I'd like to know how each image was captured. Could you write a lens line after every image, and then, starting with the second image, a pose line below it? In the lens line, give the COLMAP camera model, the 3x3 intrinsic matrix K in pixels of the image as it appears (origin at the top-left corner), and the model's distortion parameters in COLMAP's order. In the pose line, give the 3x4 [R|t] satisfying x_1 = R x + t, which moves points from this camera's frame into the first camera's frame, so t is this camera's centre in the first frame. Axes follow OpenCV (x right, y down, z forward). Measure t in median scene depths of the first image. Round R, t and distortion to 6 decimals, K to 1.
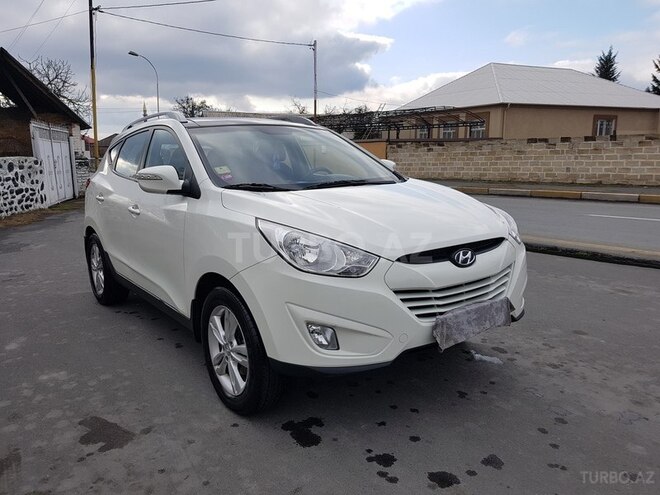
lens RADIAL K [[519.7, 0, 312.0], [0, 519.7, 246.7], [0, 0, 1]] dist [0.009323, -0.012219]
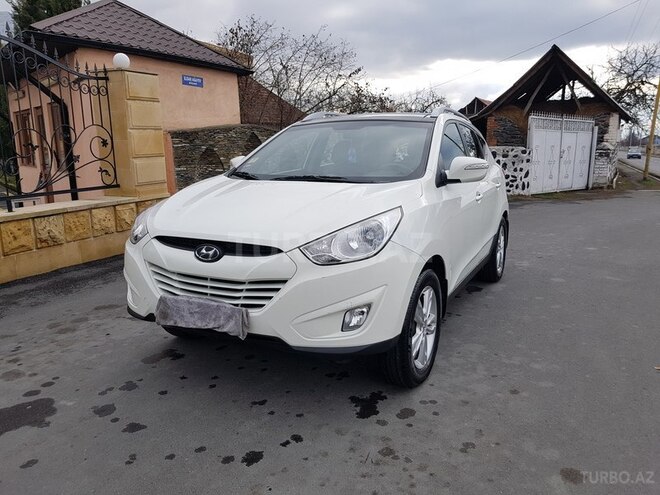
lens RADIAL K [[519.7, 0, 330.6], [0, 519.7, 247.8], [0, 0, 1]] dist [0.009323, -0.012219]
pose [[0.438204, 0.187776, -0.879044, 0.300689], [-0.167373, 0.977879, 0.125453, -0.036601], [0.883155, 0.092155, 0.459939, 0.171461]]
